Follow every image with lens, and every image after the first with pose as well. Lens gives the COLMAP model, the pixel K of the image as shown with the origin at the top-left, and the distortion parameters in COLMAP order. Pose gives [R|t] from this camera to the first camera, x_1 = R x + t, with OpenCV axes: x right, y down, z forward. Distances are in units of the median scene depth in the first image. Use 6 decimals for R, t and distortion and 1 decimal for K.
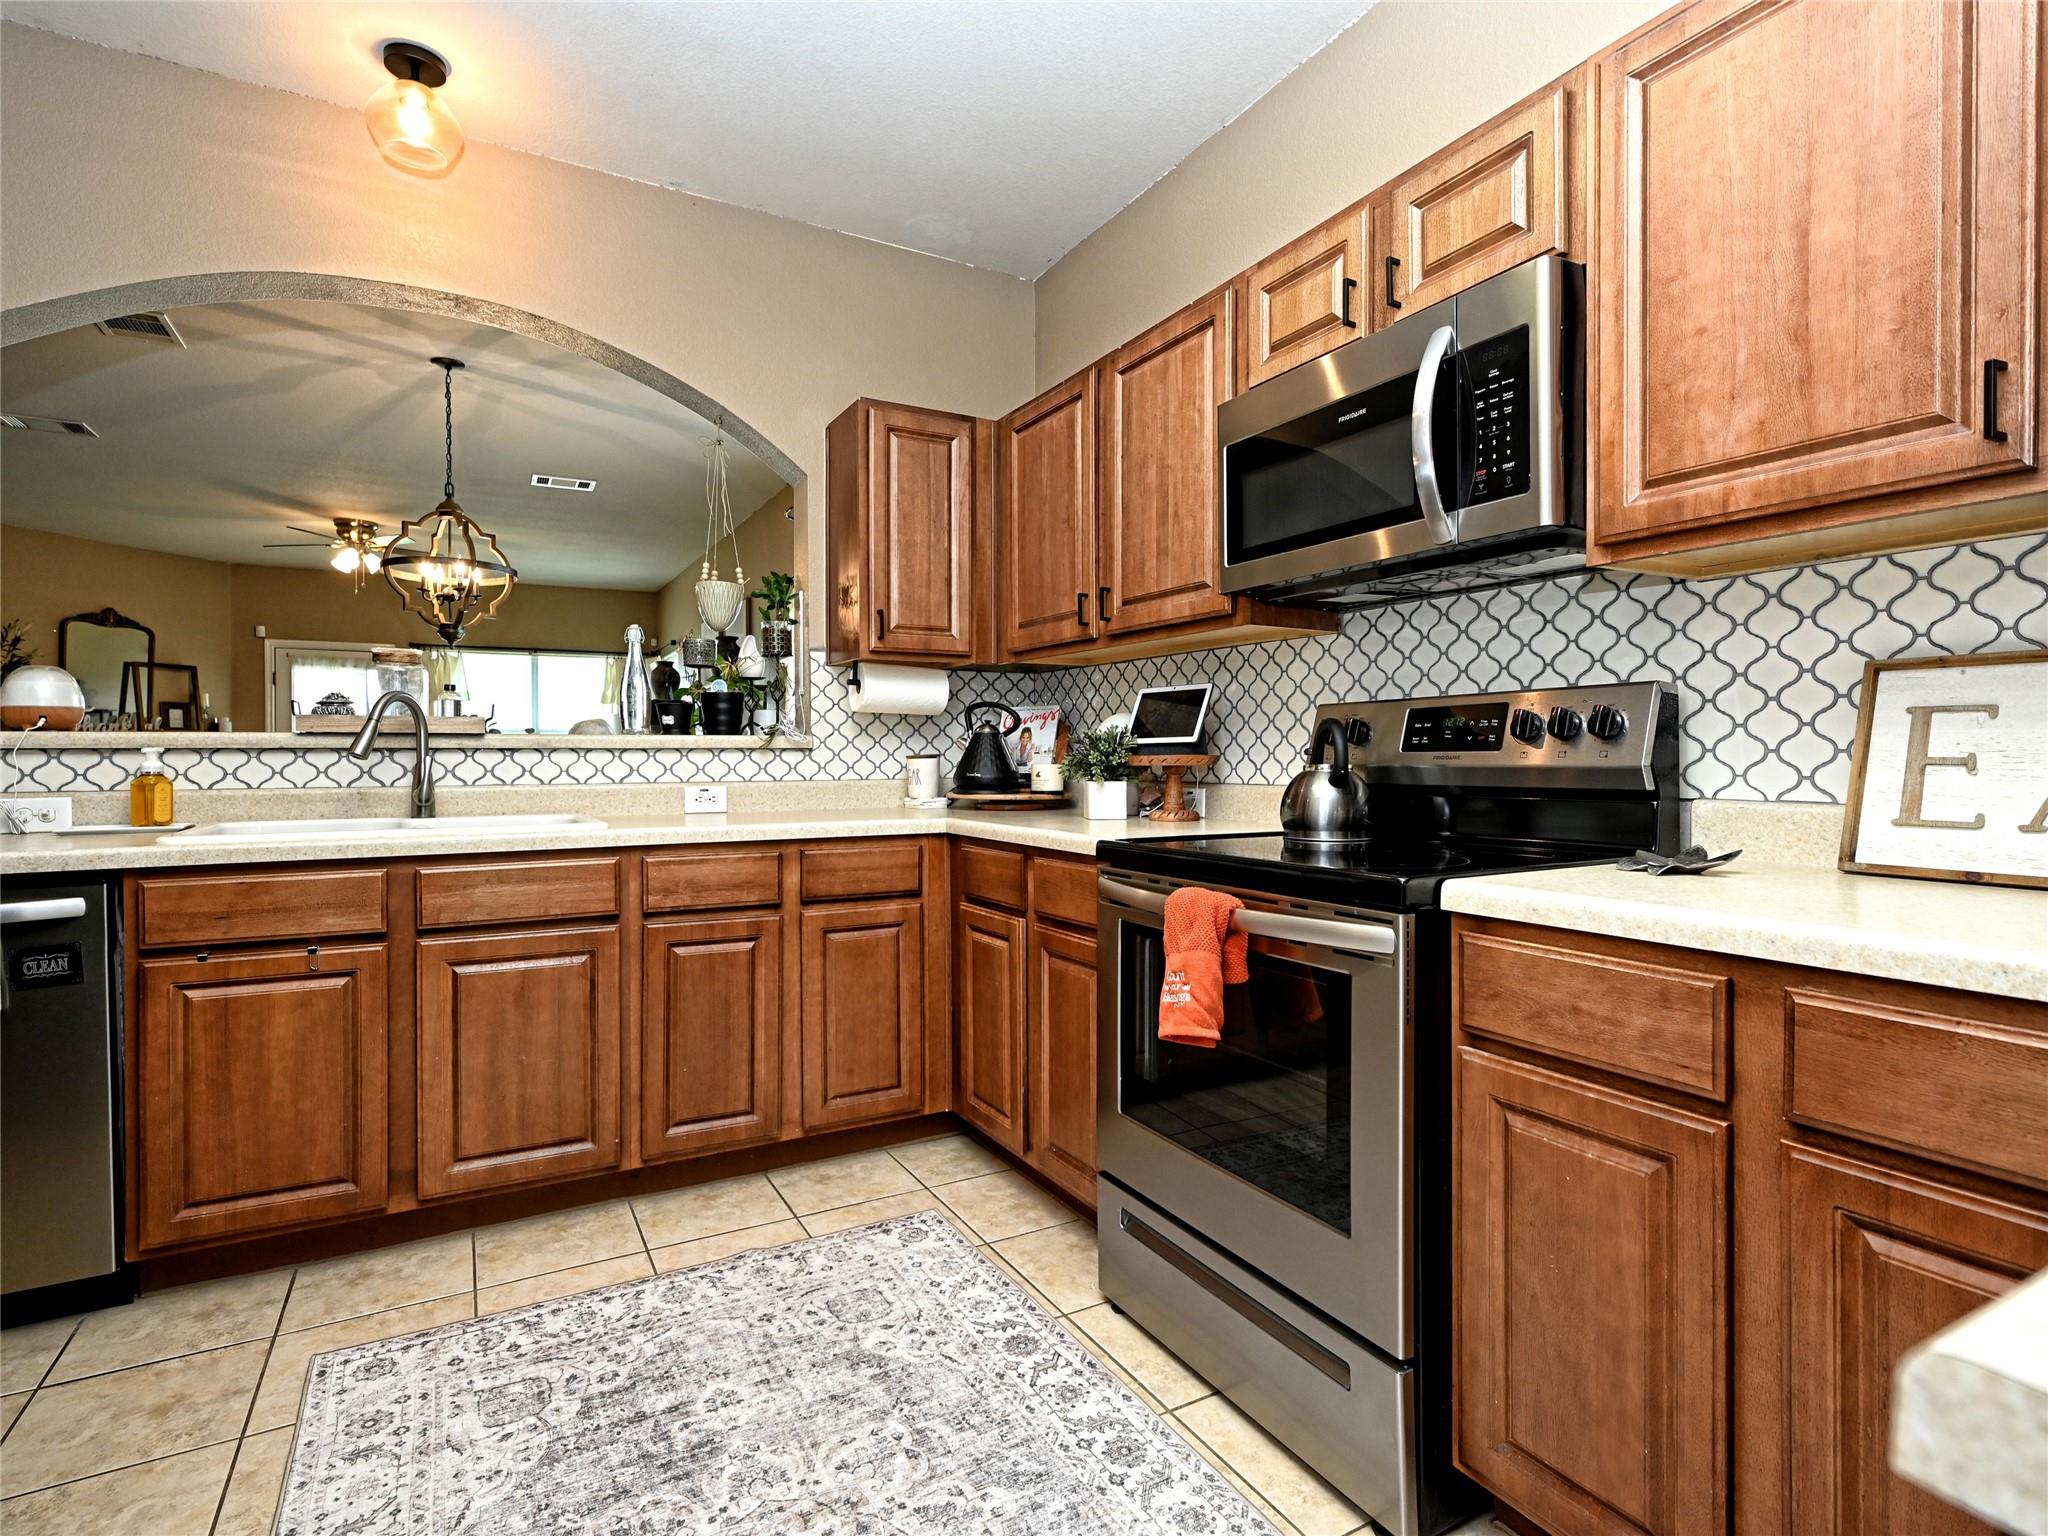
lens RADIAL K [[1019.4, 0, 1023.5], [0, 1019.4, 762.5], [0, 0, 1]] dist [0.001867, 0.001090]
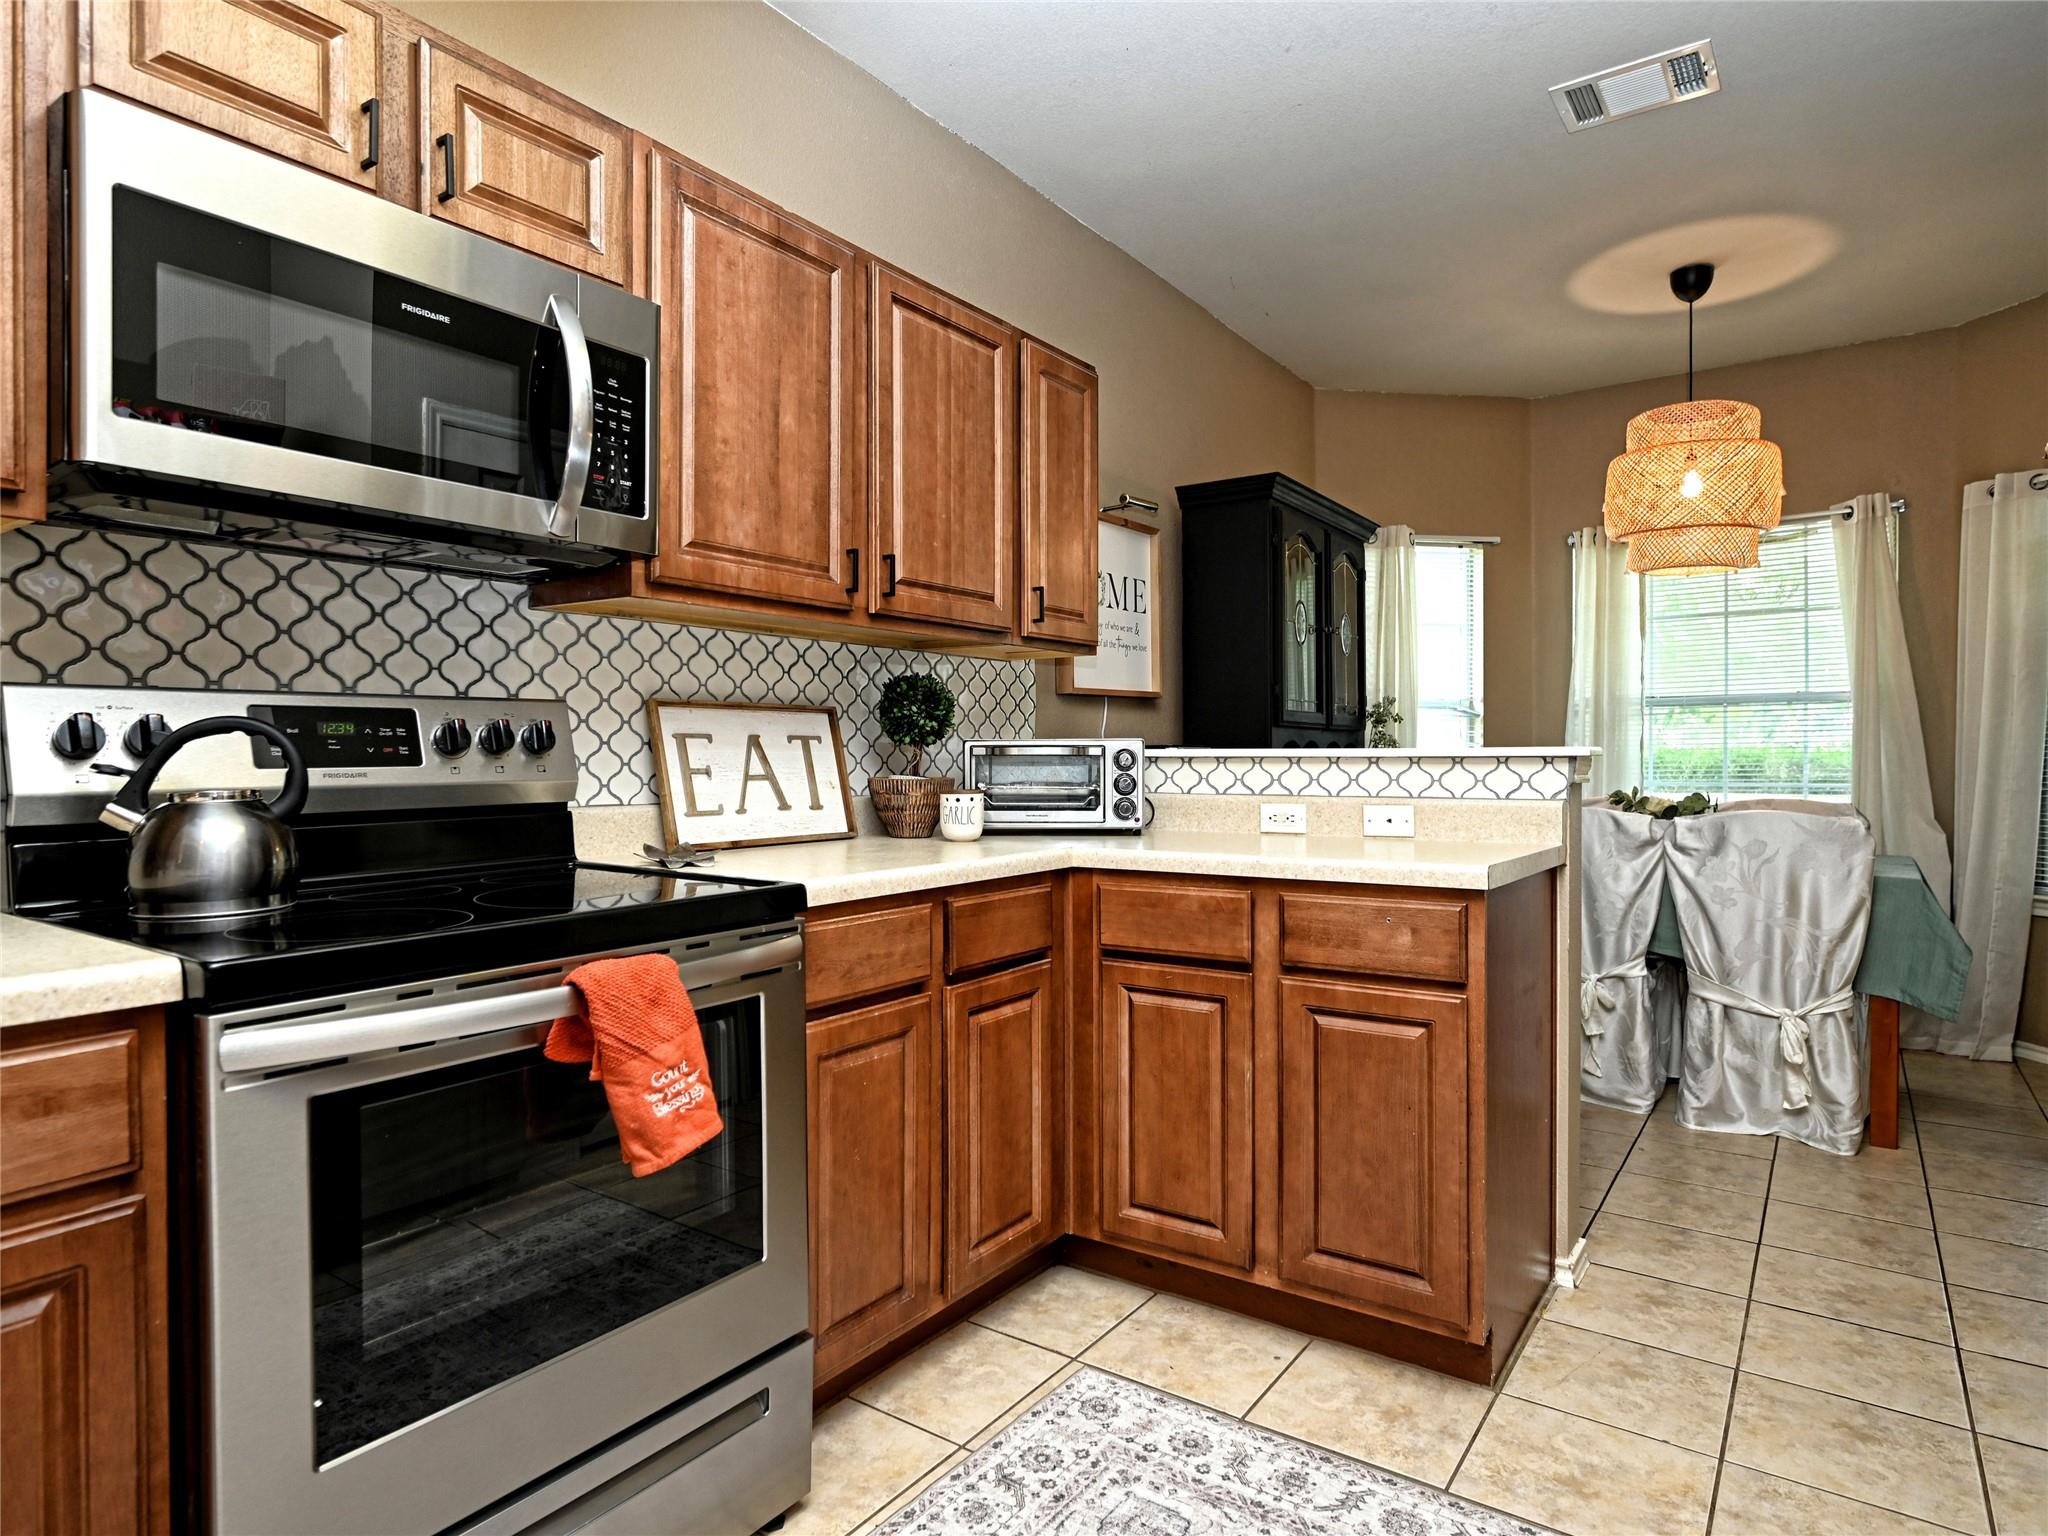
lens RADIAL K [[1169.9, 0, 1025.7], [0, 1169.9, 759.5], [0, 0, 1]] dist [-0.000529, -0.000653]
pose [[-0.437163, -0.002696, 0.899378, -0.609965], [0.008682, 0.999936, 0.007217, -0.019146], [-0.899341, 0.010963, -0.437111, 0.952974]]
